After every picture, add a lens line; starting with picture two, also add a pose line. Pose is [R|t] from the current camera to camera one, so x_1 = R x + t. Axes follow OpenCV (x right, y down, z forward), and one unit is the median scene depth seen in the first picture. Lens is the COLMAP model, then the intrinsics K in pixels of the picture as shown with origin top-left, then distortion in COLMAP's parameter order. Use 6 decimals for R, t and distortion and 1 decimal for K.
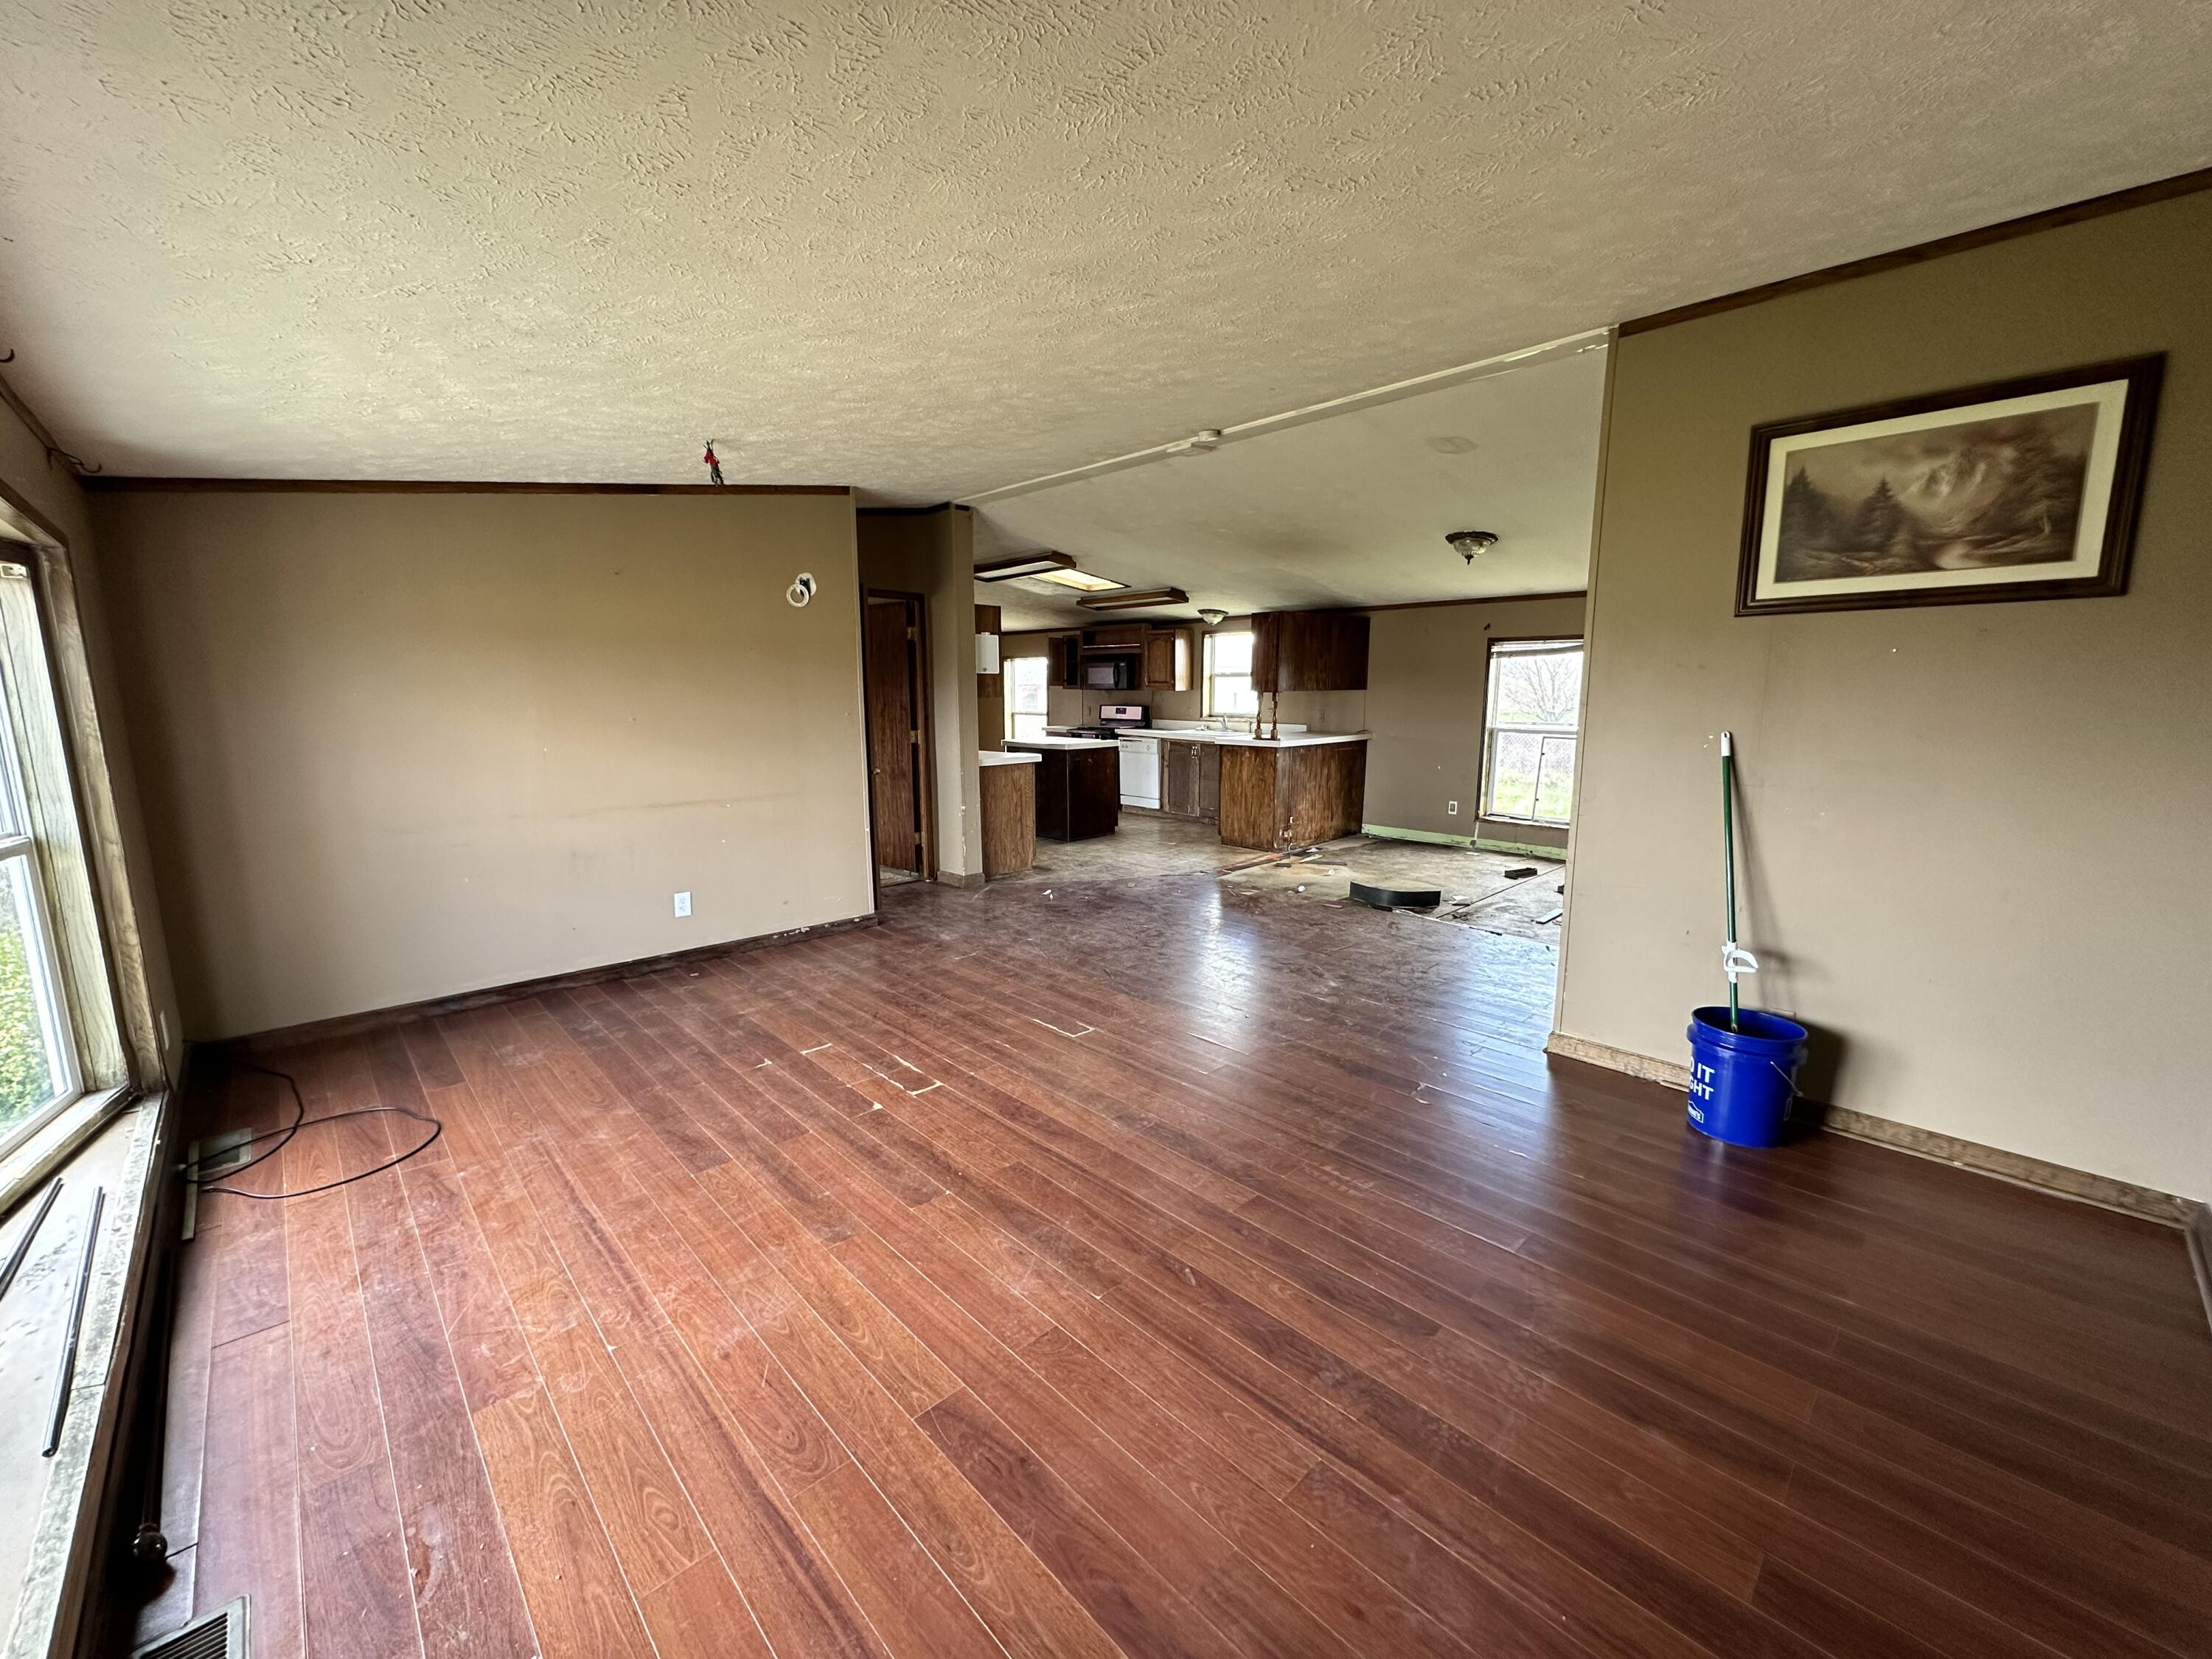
lens RADIAL K [[881.2, 0, 1106.0], [0, 881.2, 829.5], [0, 0, 1]] dist [0.000343, 0.000074]
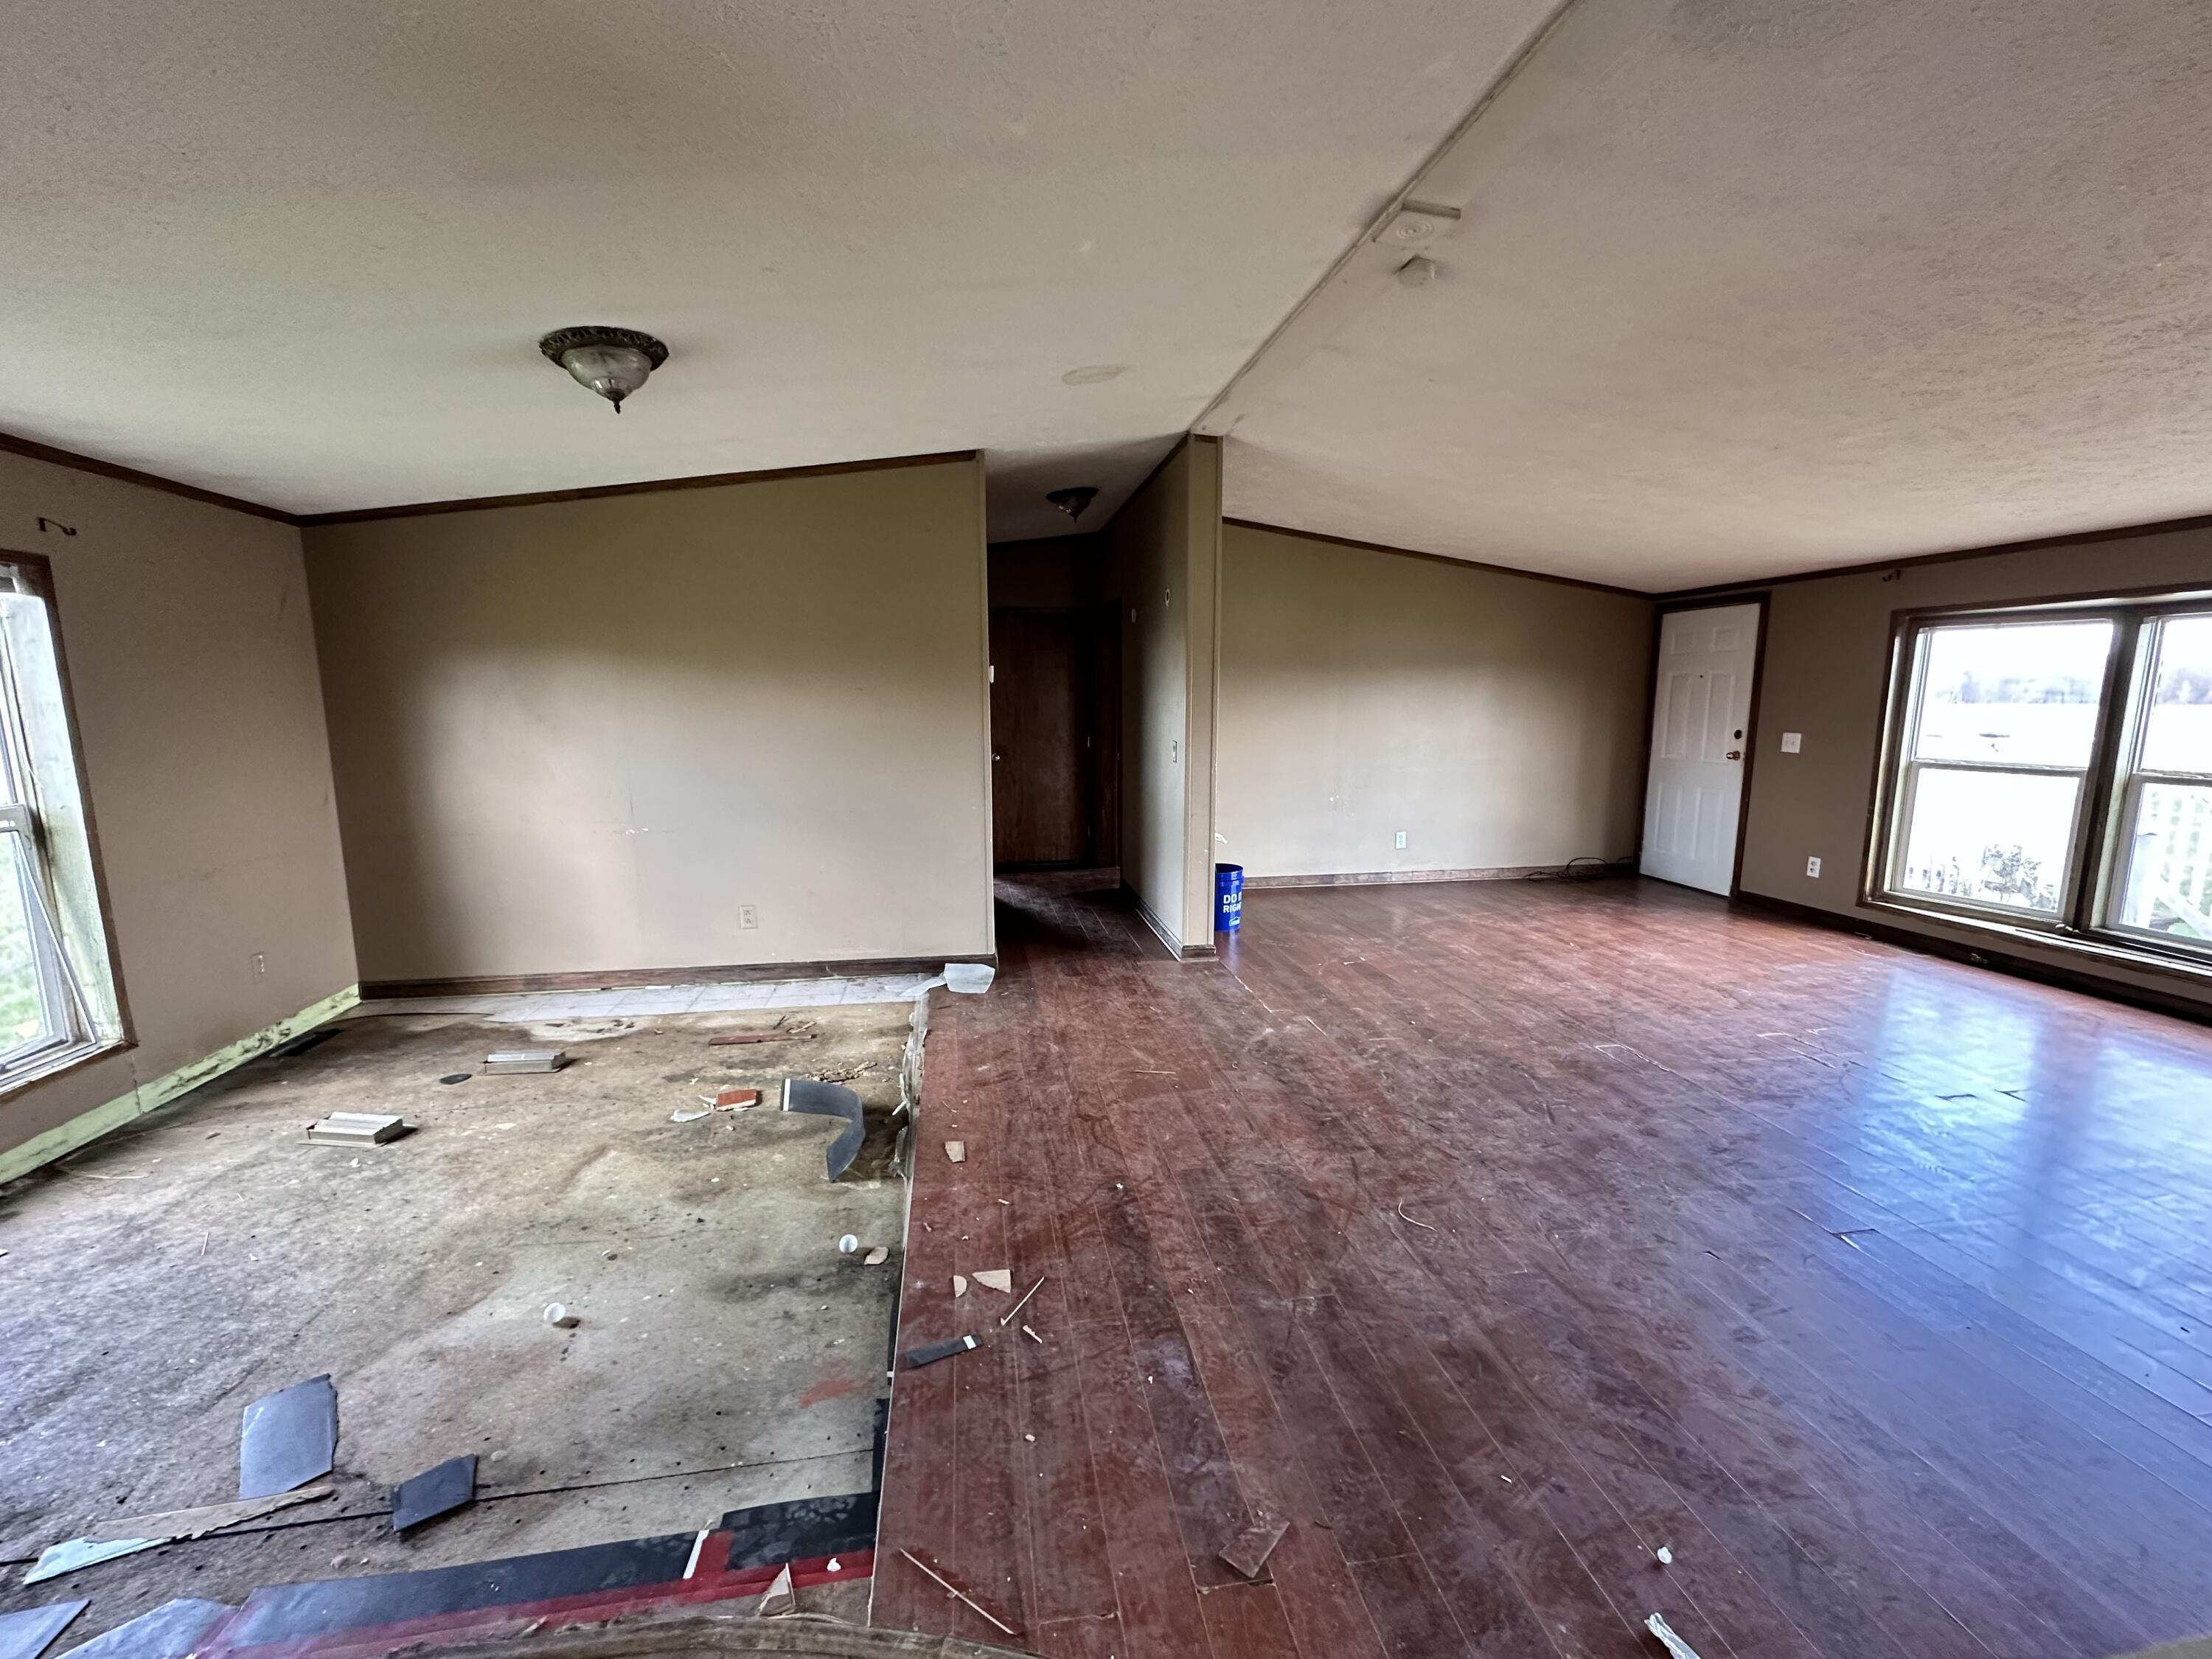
lens RADIAL K [[881.2, 0, 1106.0], [0, 881.2, 829.5], [0, 0, 1]] dist [0.000343, 0.000074]
pose [[-0.827757, -0.078008, 0.555637, -0.077072], [0.094136, 0.956943, 0.274587, -0.269127], [-0.553133, 0.279597, -0.784773, 1.727426]]
